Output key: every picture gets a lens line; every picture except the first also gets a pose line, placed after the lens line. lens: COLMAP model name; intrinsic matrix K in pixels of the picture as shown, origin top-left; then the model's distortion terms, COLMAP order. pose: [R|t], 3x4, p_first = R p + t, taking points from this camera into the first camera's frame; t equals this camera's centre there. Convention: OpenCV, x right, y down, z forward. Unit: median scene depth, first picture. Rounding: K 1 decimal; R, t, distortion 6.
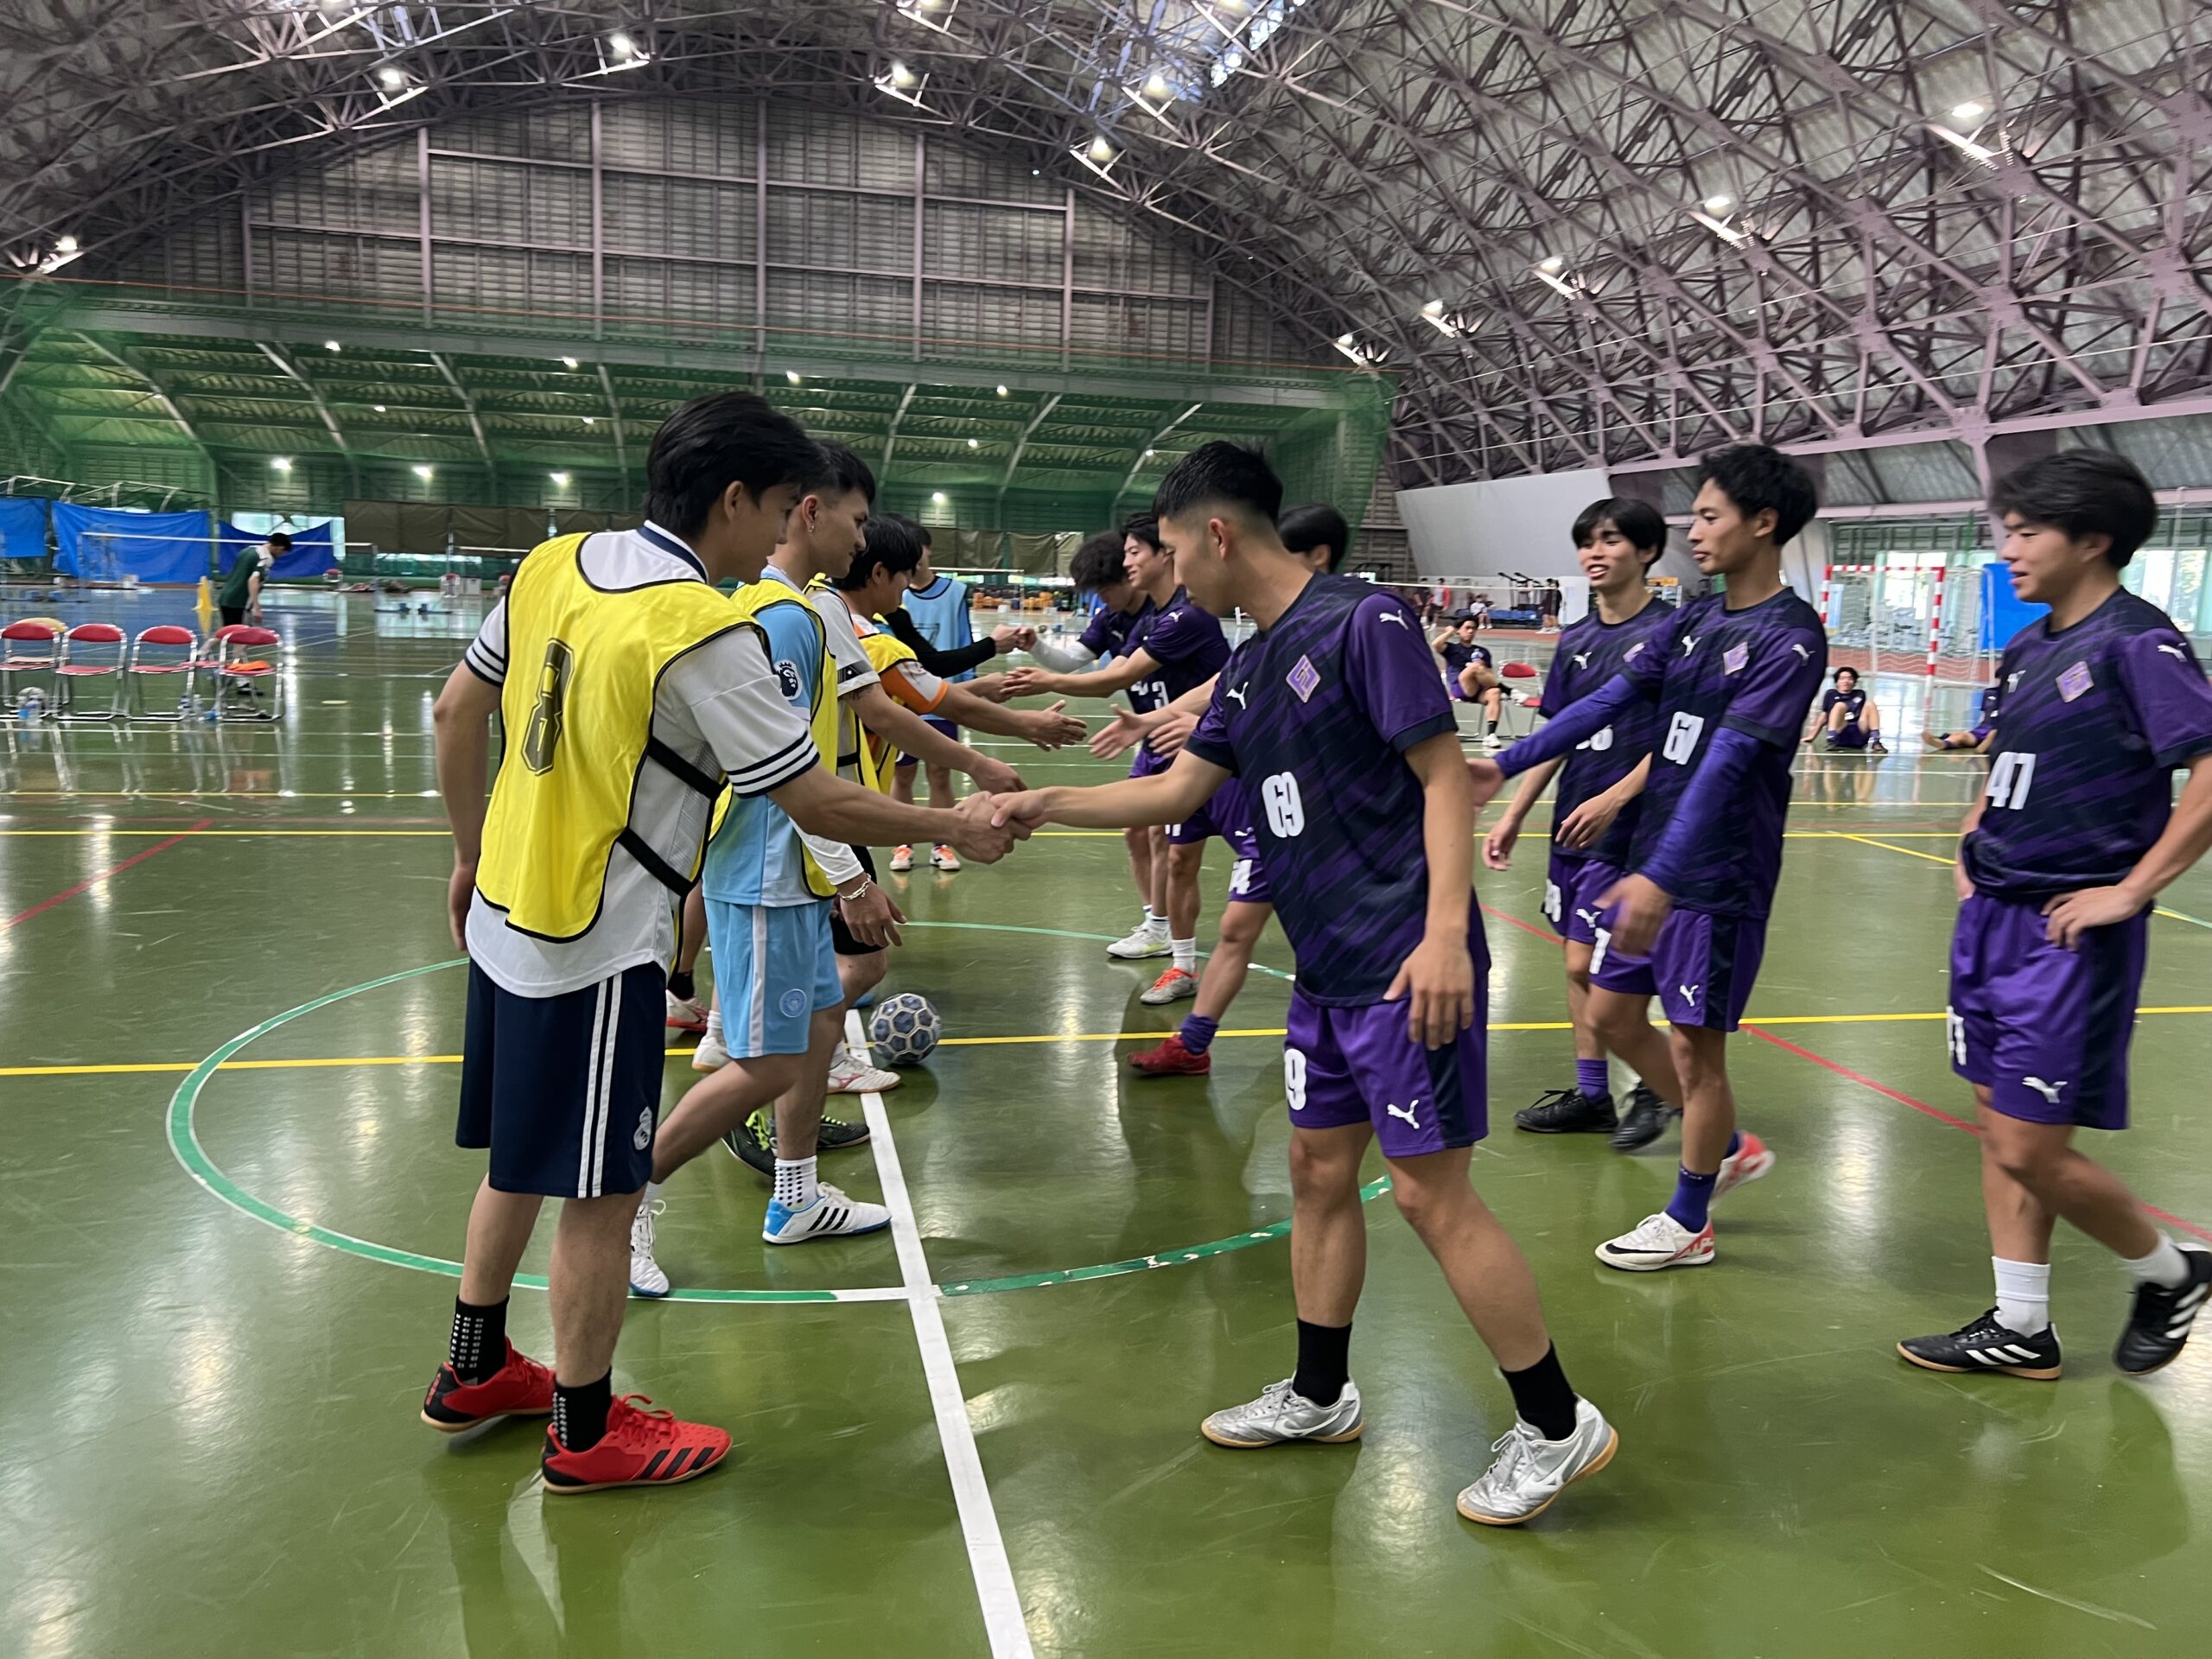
lens RADIAL K [[1733.9, 0, 1129.9], [0, 1733.9, 819.2], [0, 0, 1]] dist [0.018462, -0.029324]
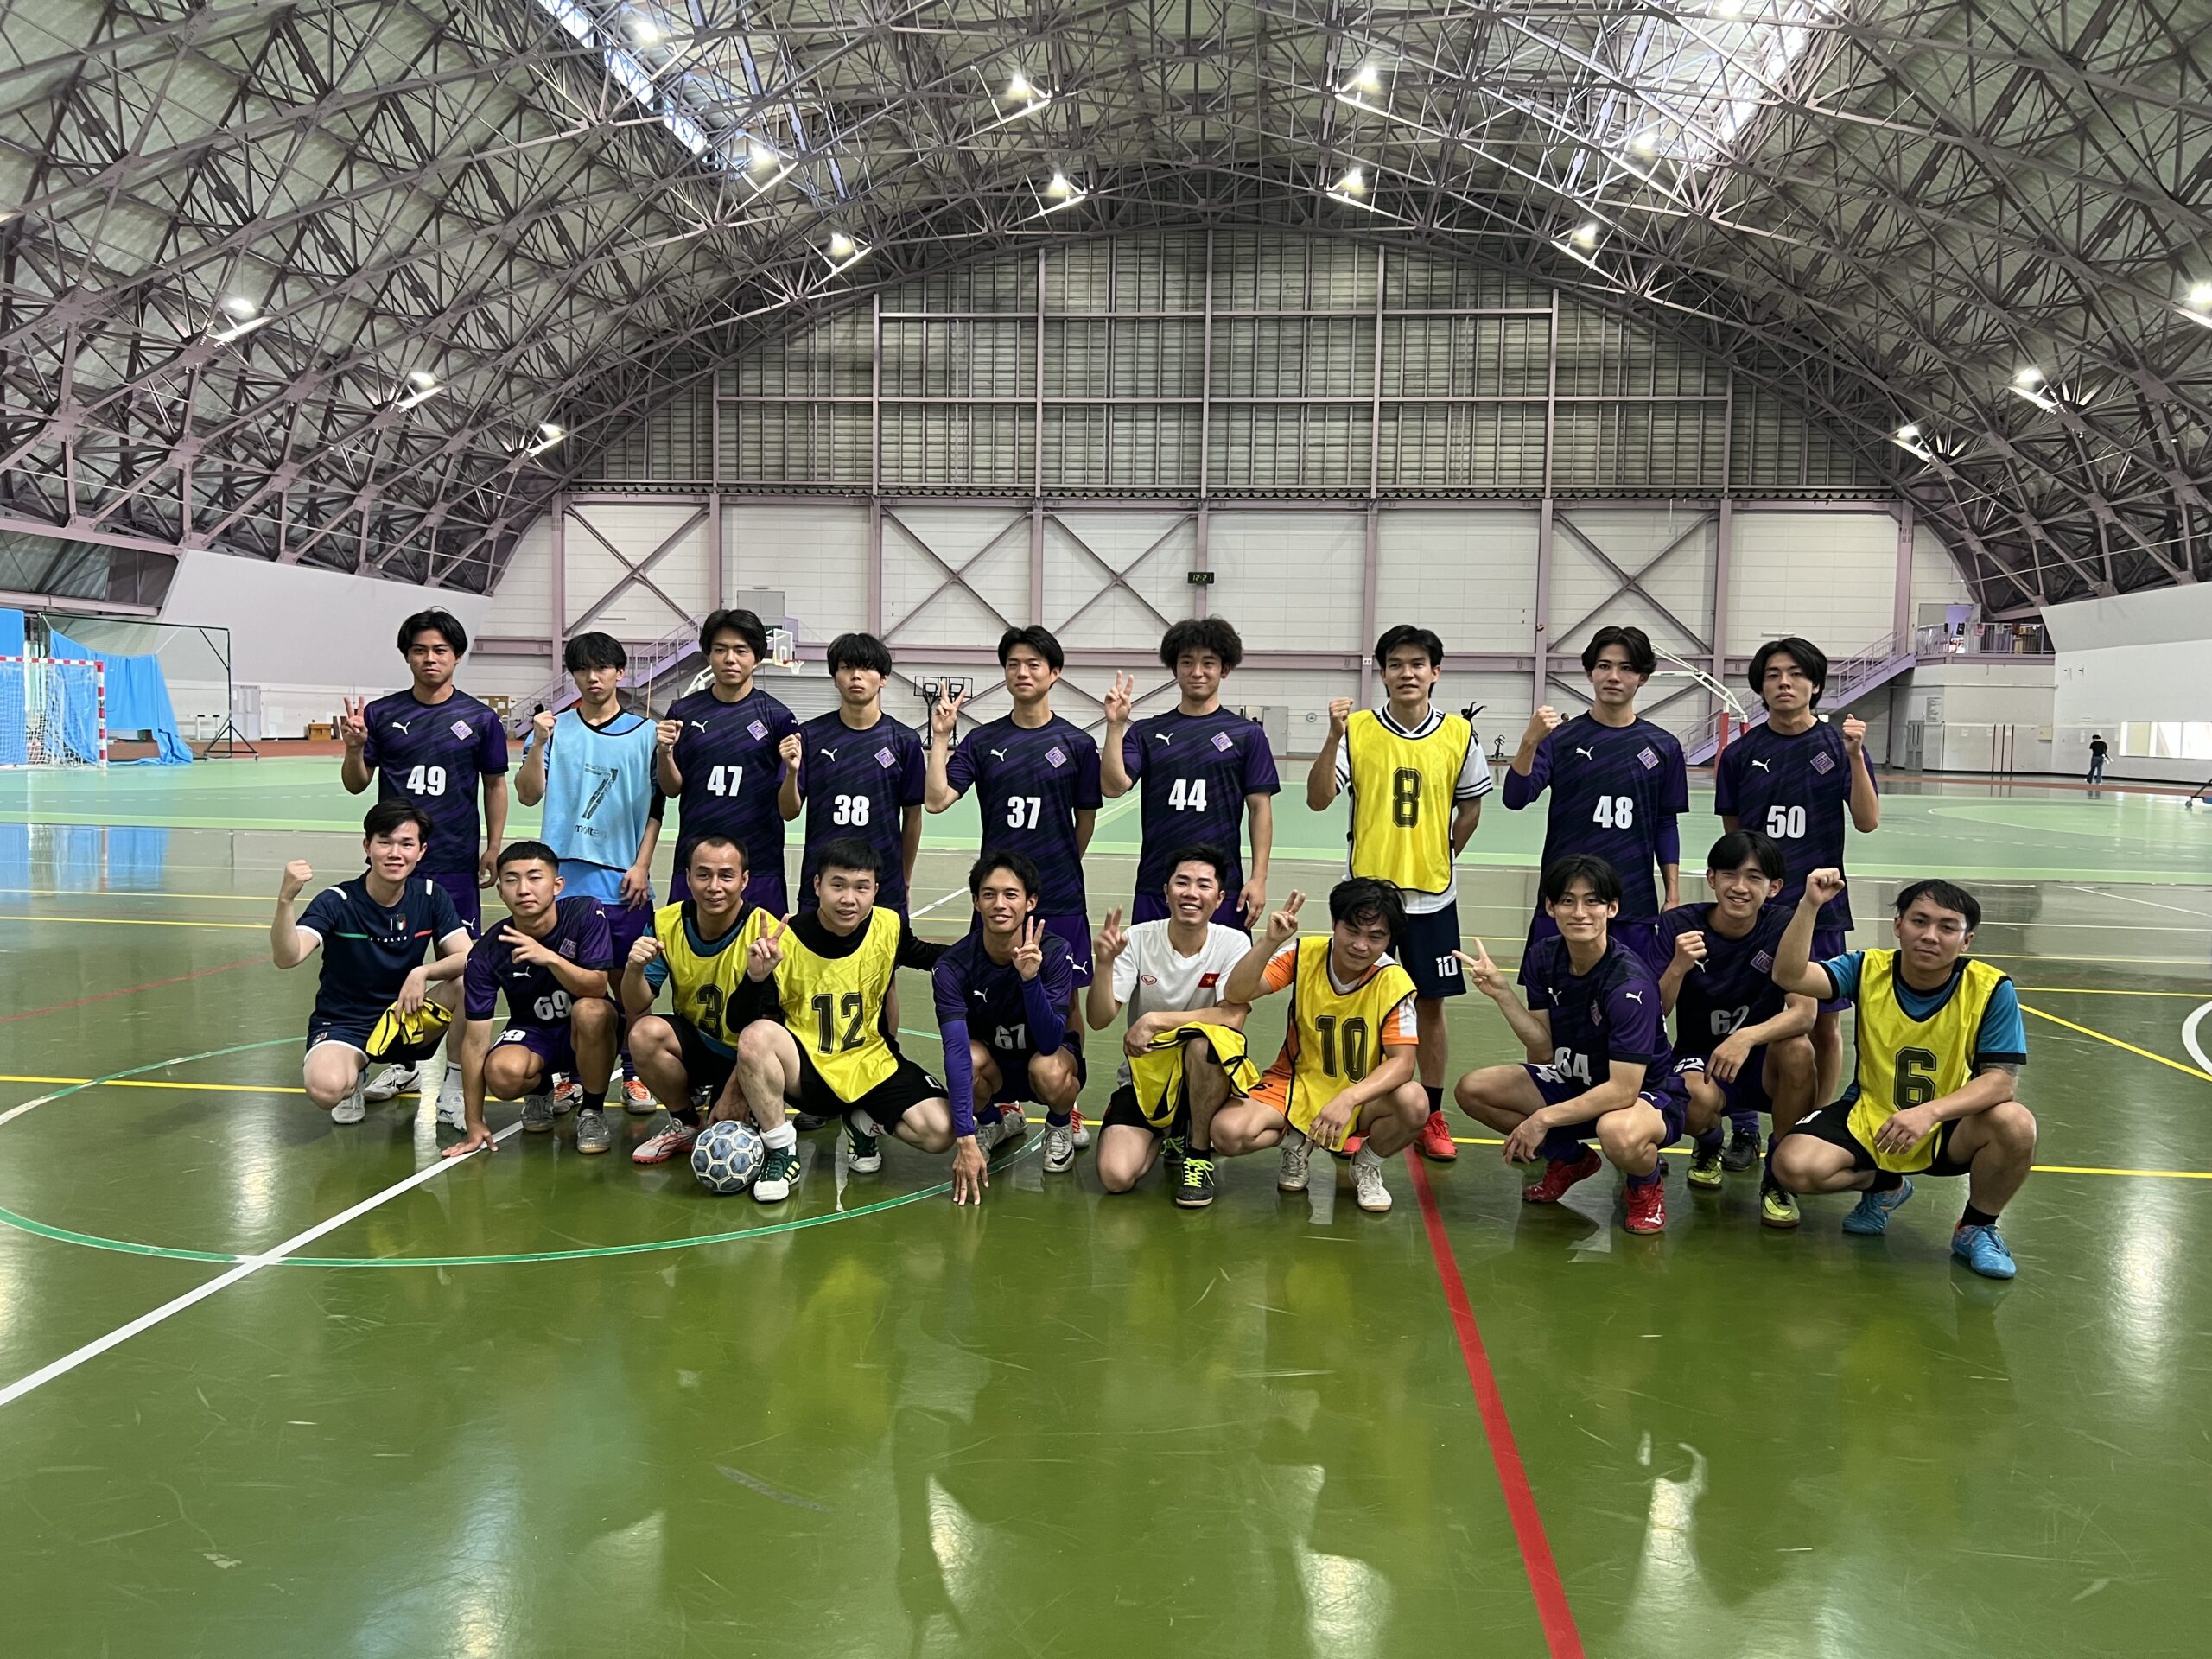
lens RADIAL K [[1705.7, 0, 1054.2], [0, 1705.7, 825.5], [0, 0, 1]] dist [-0.001296, -0.009866]
pose [[0.935047, 0.005489, -0.354480, 0.037397], [-0.037179, 0.995885, -0.082651, -0.015352], [0.352568, 0.090462, 0.931404, 0.148823]]
